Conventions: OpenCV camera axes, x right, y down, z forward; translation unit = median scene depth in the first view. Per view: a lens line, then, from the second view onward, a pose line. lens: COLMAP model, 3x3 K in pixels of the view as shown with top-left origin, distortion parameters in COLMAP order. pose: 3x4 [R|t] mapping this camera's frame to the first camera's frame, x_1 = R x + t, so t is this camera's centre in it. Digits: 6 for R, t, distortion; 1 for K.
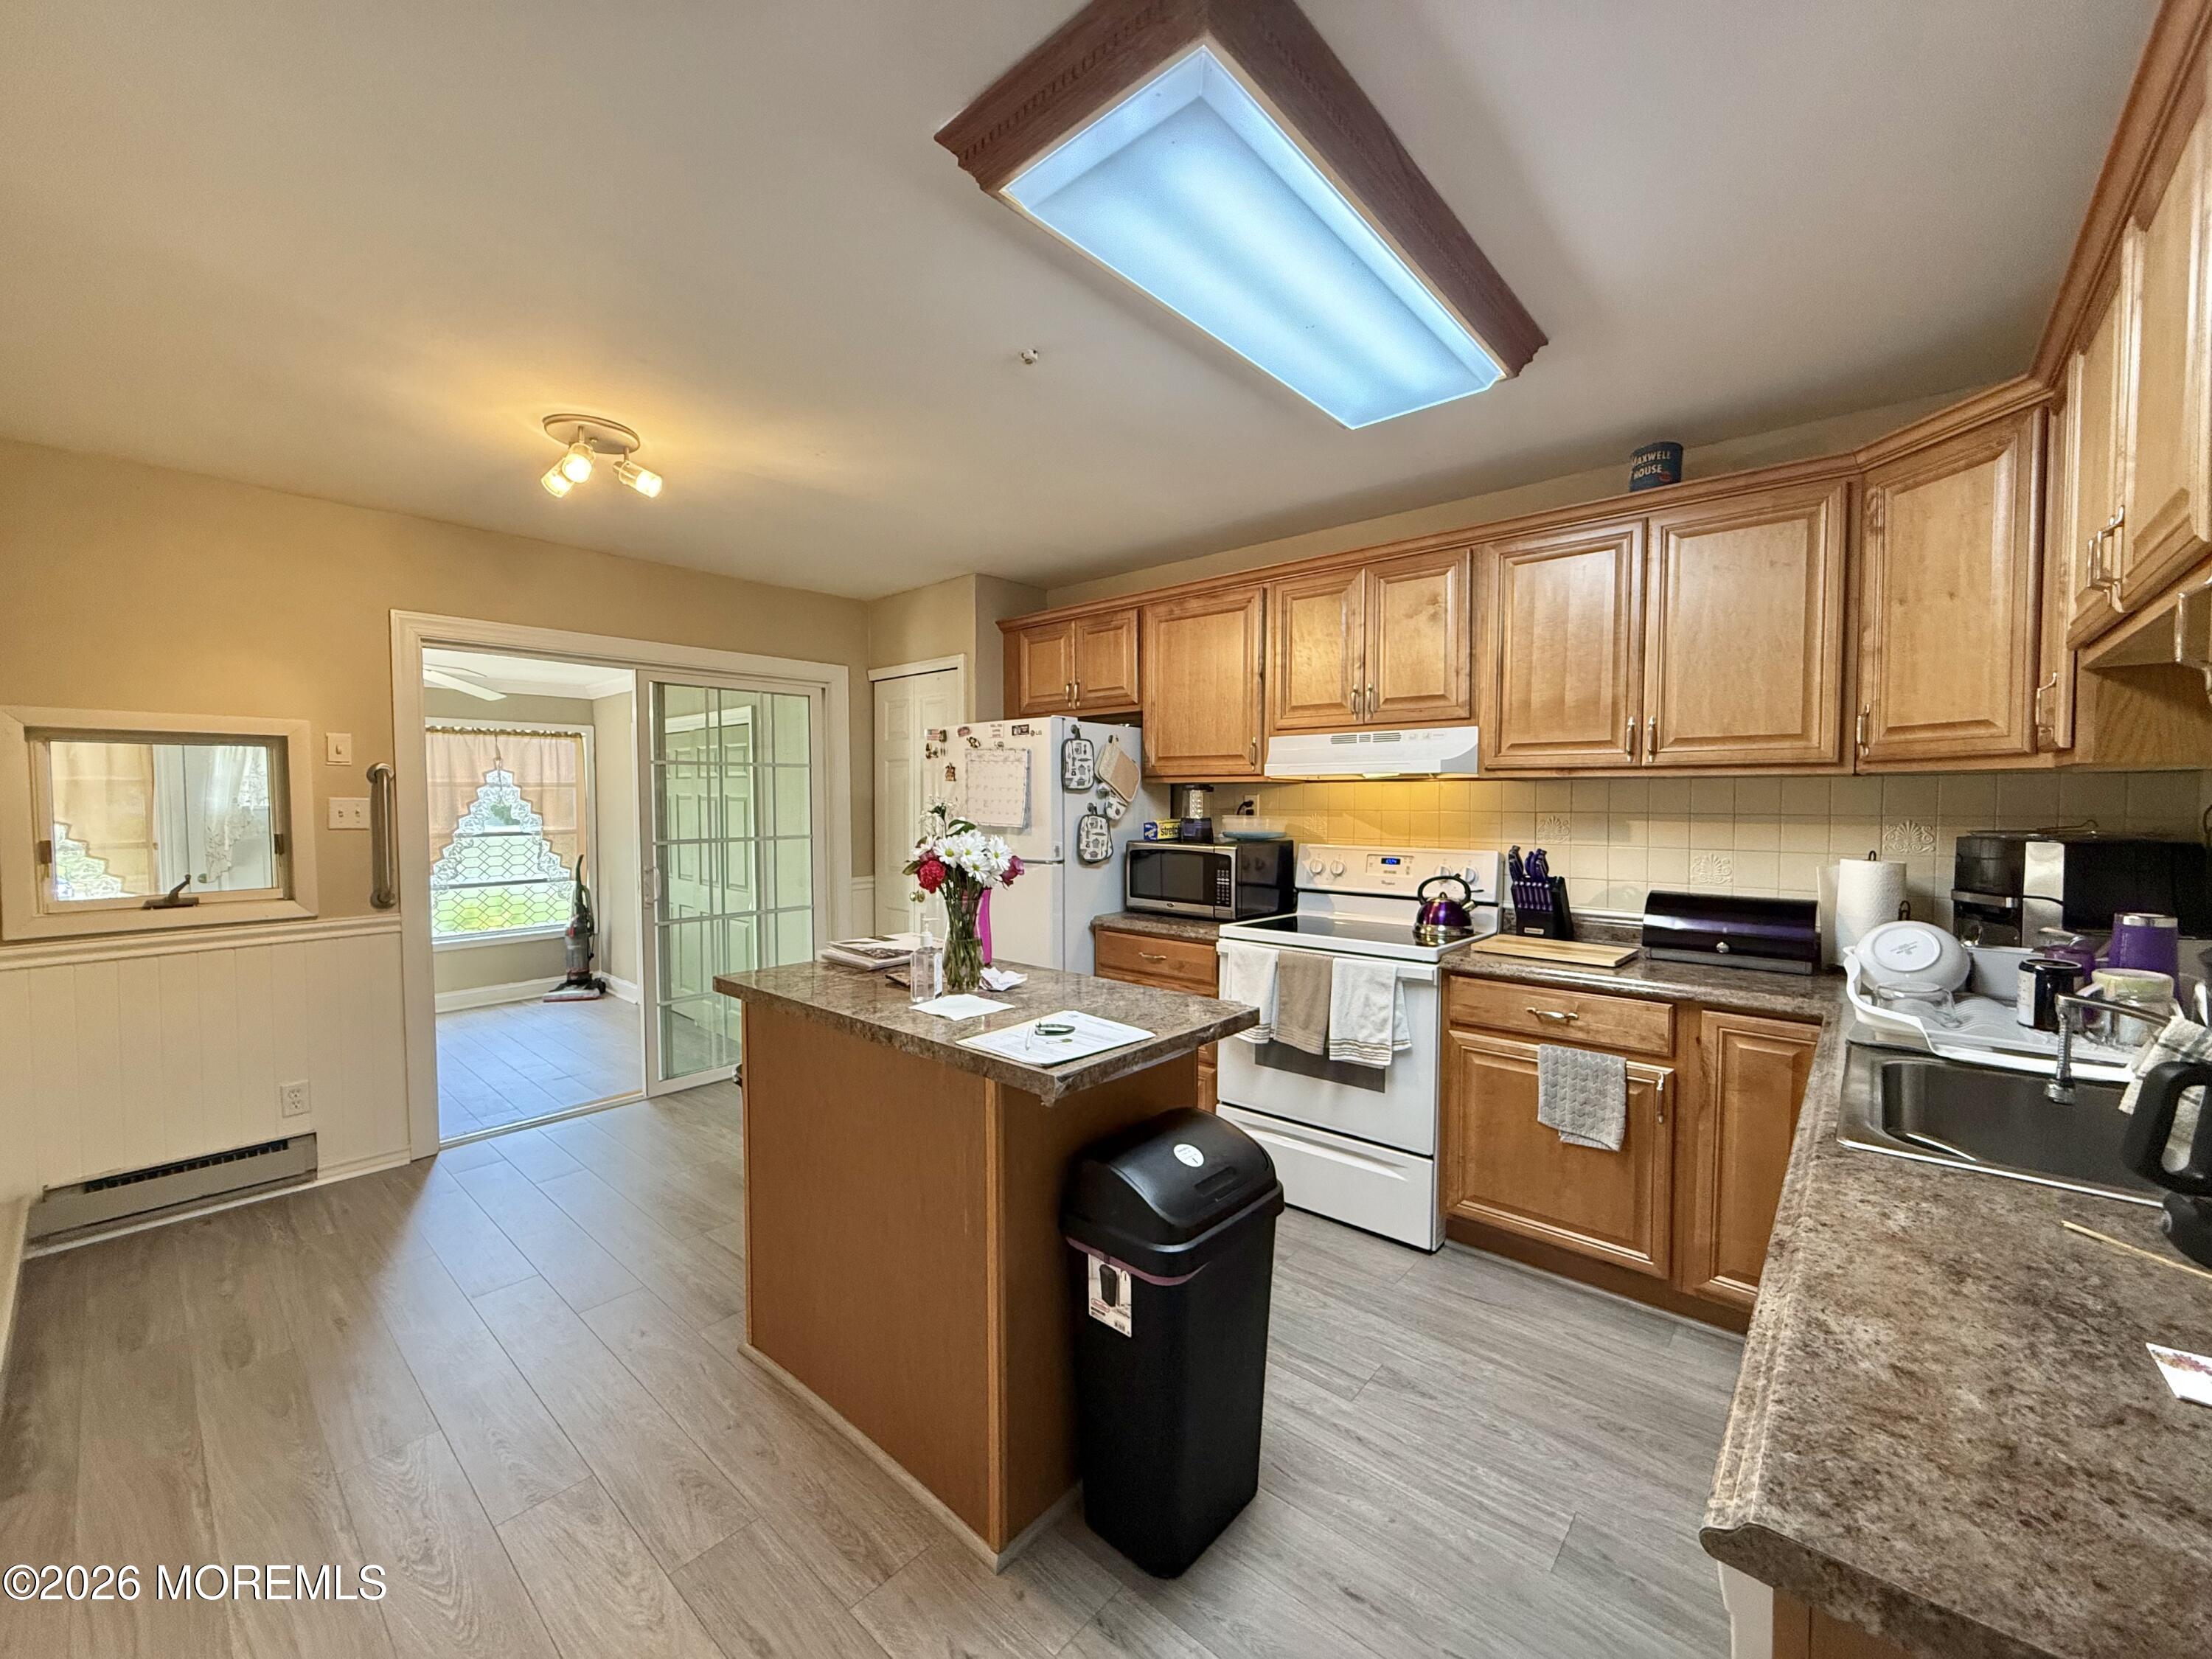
lens RADIAL K [[882.9, 0, 1100.0], [0, 882.9, 833.6], [0, 0, 1]] dist [0.001272, 0.000462]
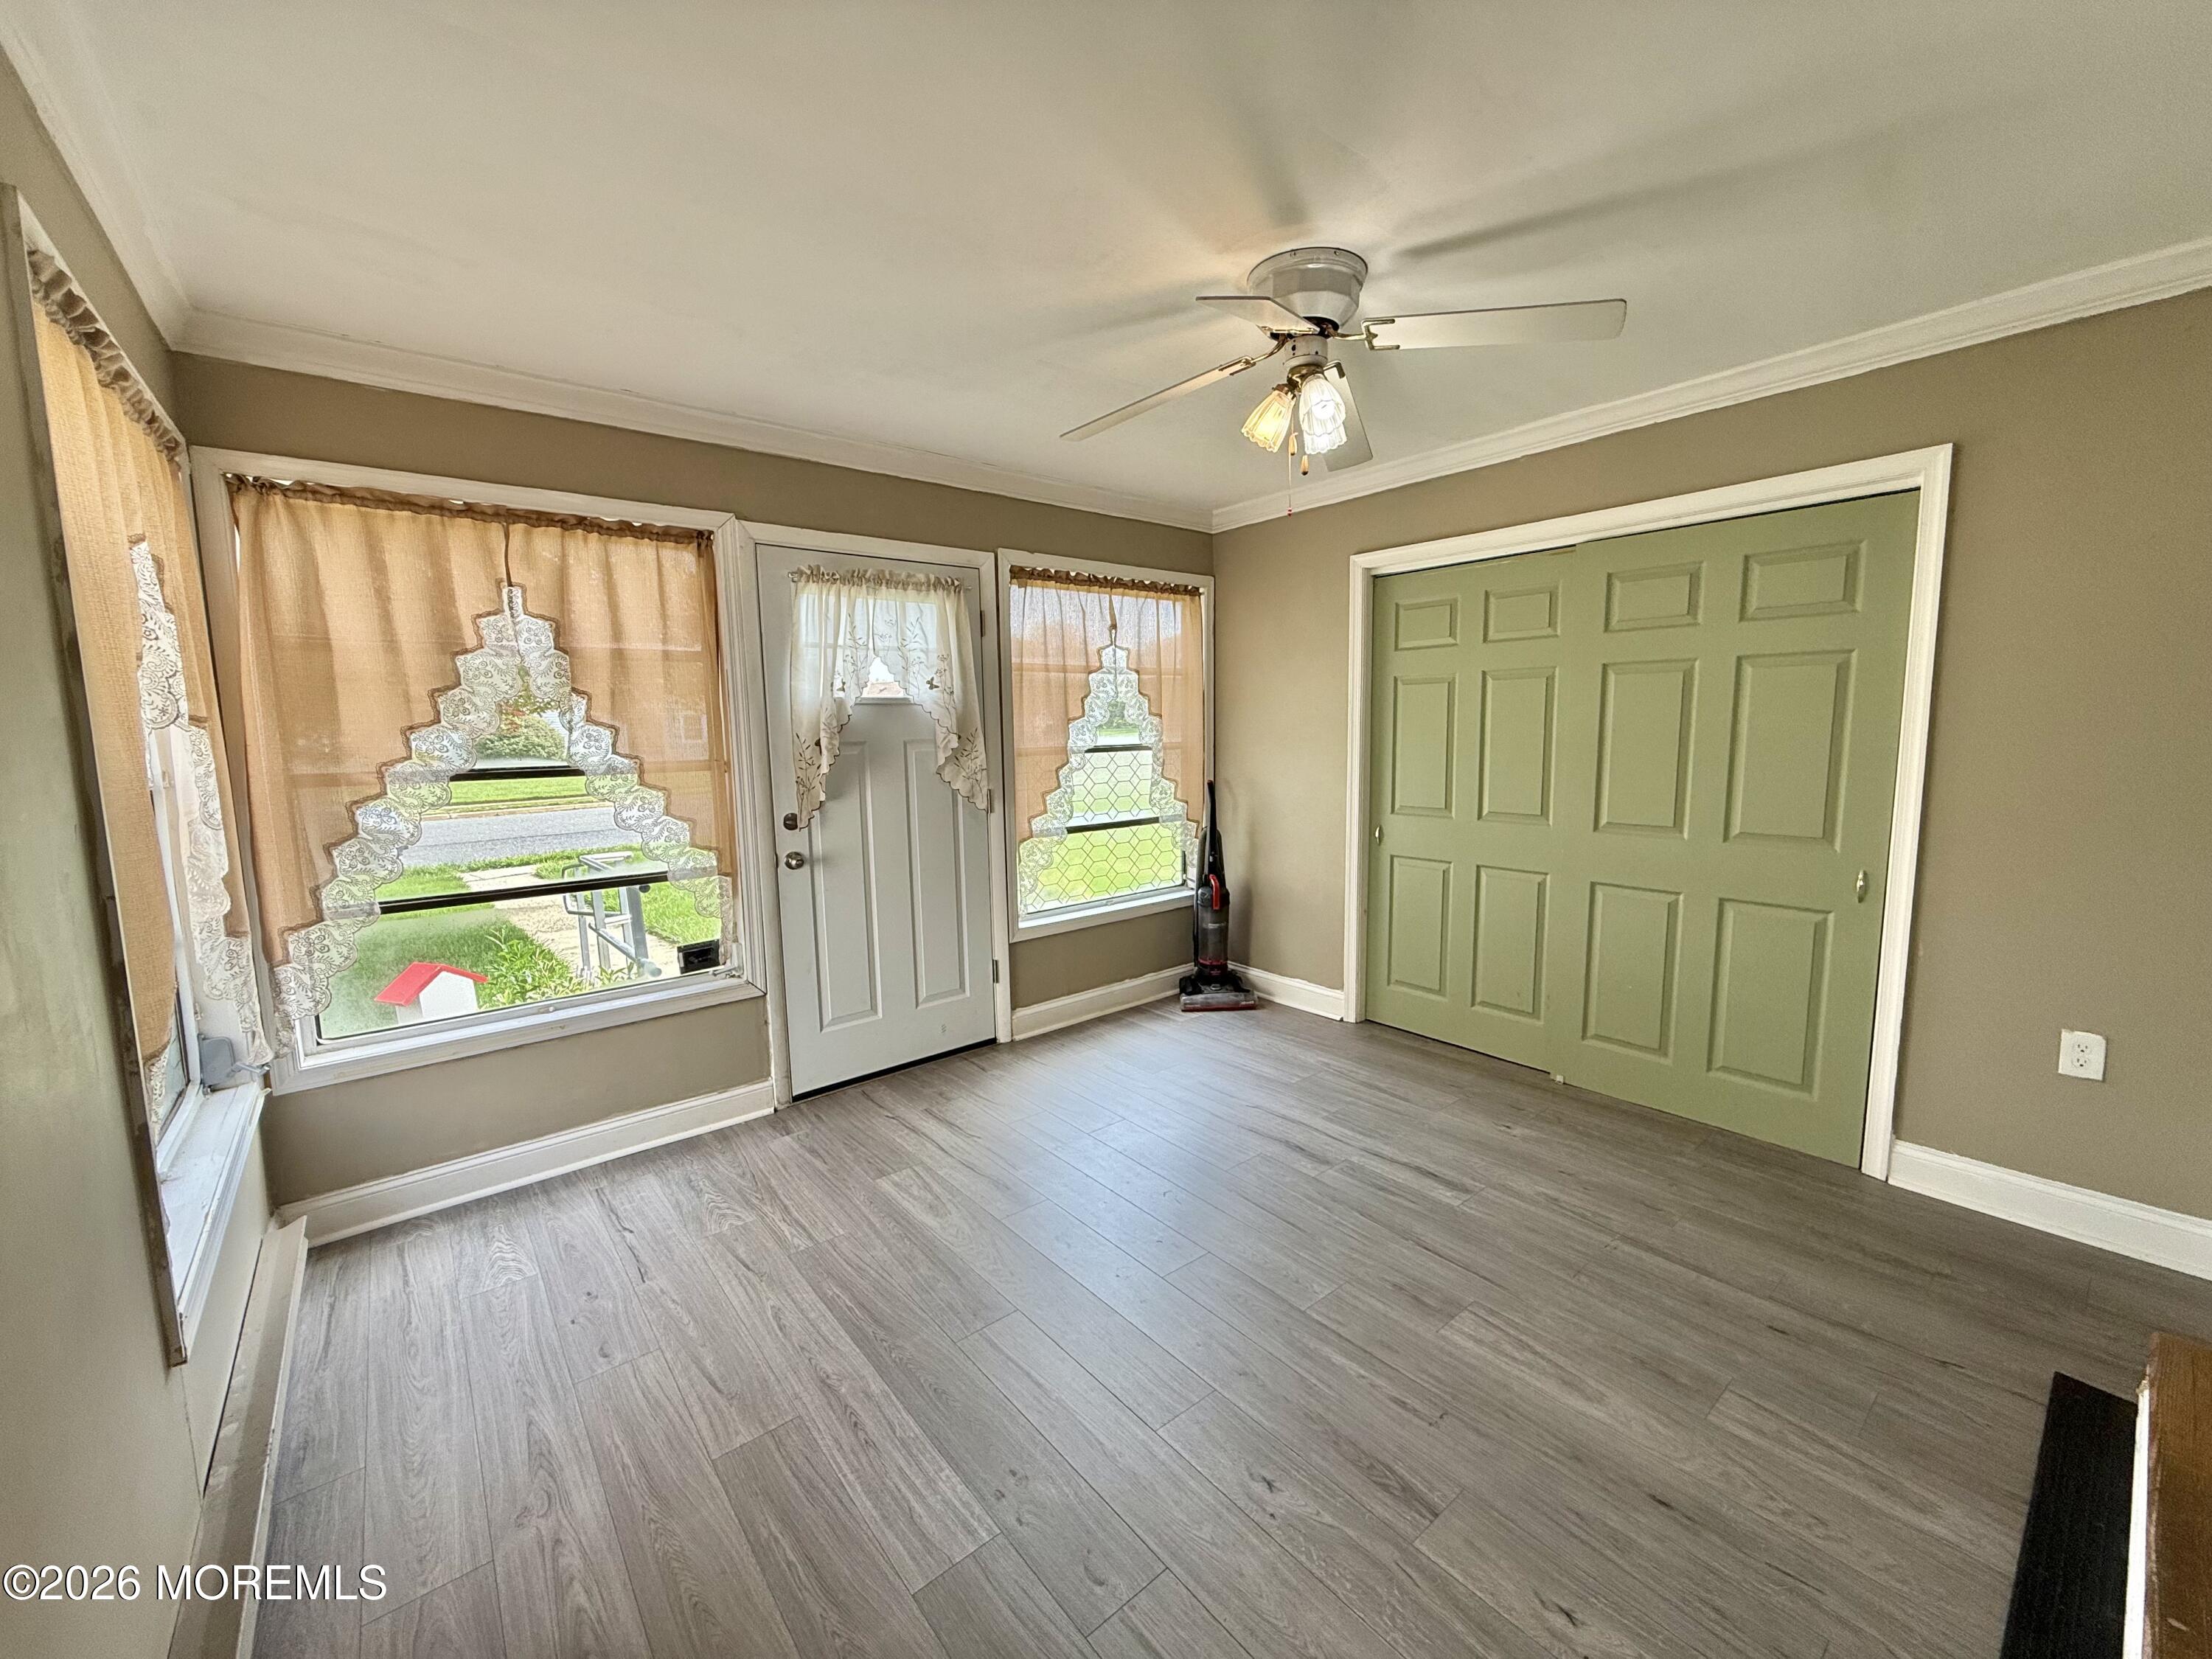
lens RADIAL K [[882.9, 0, 1099.2], [0, 882.9, 825.5], [0, 0, 1]] dist [0.001272, 0.000462]
pose [[0.986910, -0.005937, -0.161162, -0.527127], [0.015940, 0.998020, 0.060847, 0.015381], [0.160482, -0.062619, 0.985050, 0.335539]]
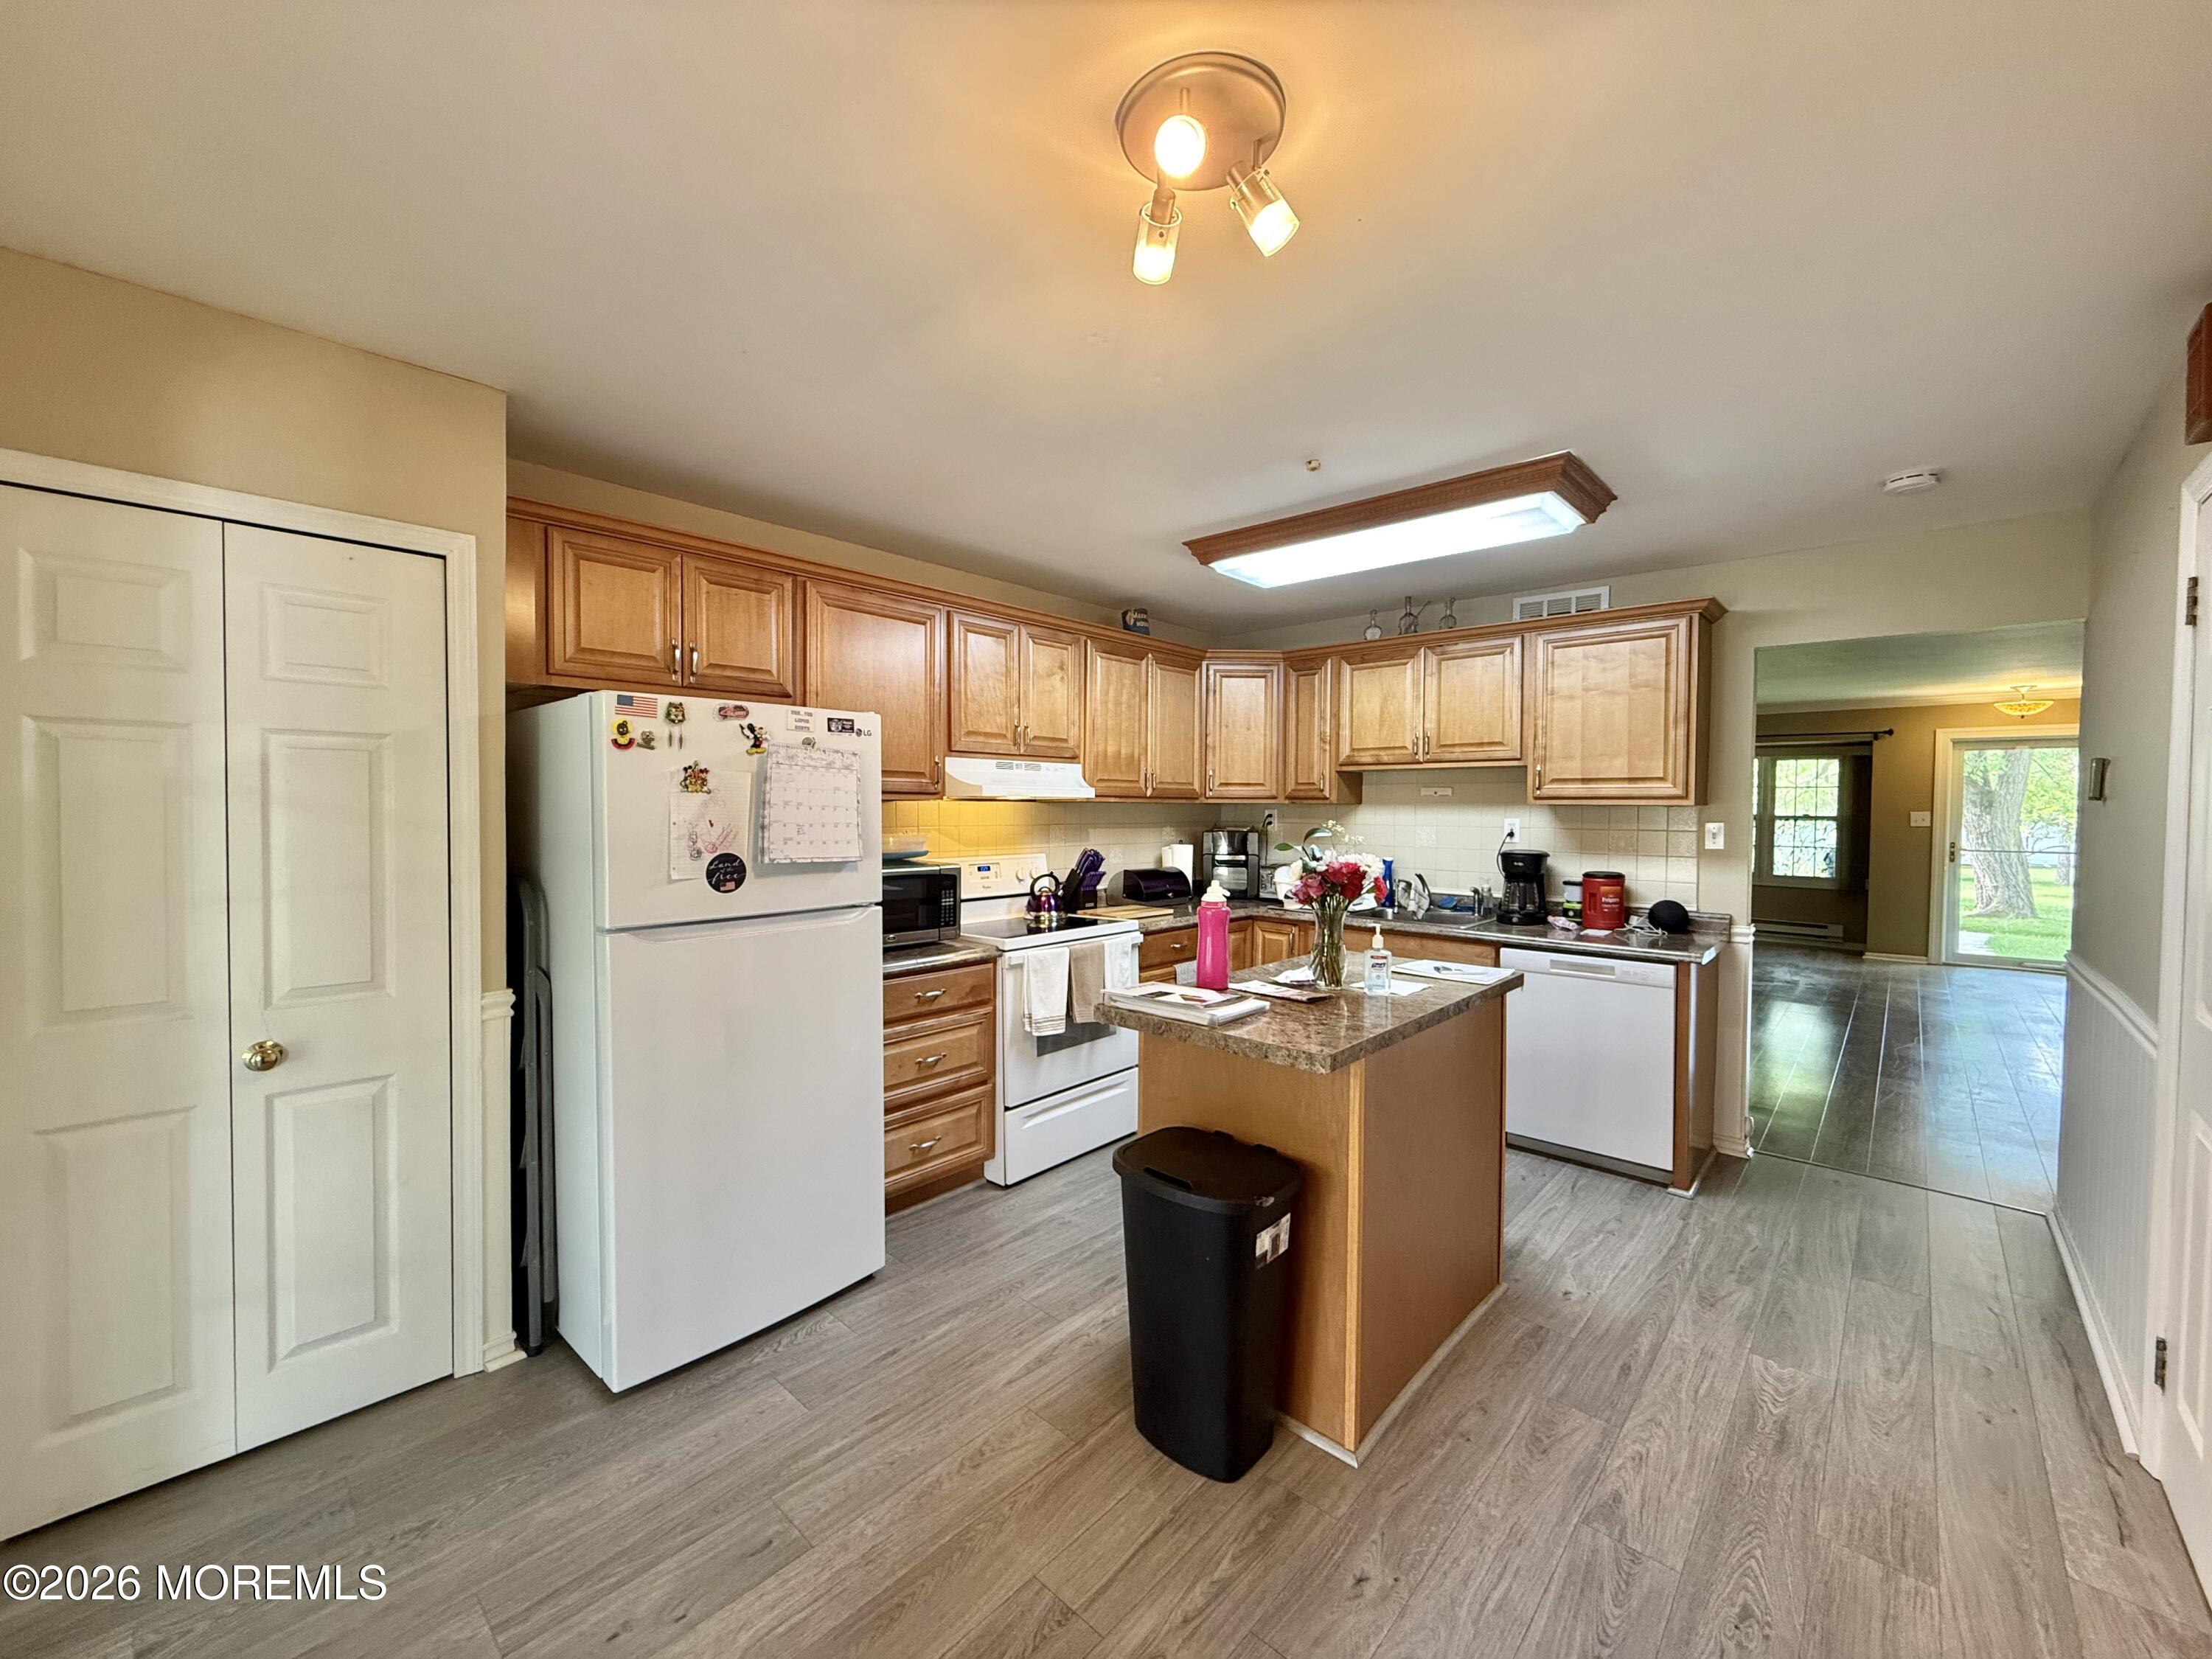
lens RADIAL K [[882.9, 0, 1101.8], [0, 882.9, 828.2], [0, 0, 1]] dist [0.001272, 0.000462]
pose [[0.011764, -0.027553, 0.999551, -1.680688], [0.034238, 0.999045, 0.027136, -0.096741], [-0.999344, 0.033903, 0.012697, 1.629555]]
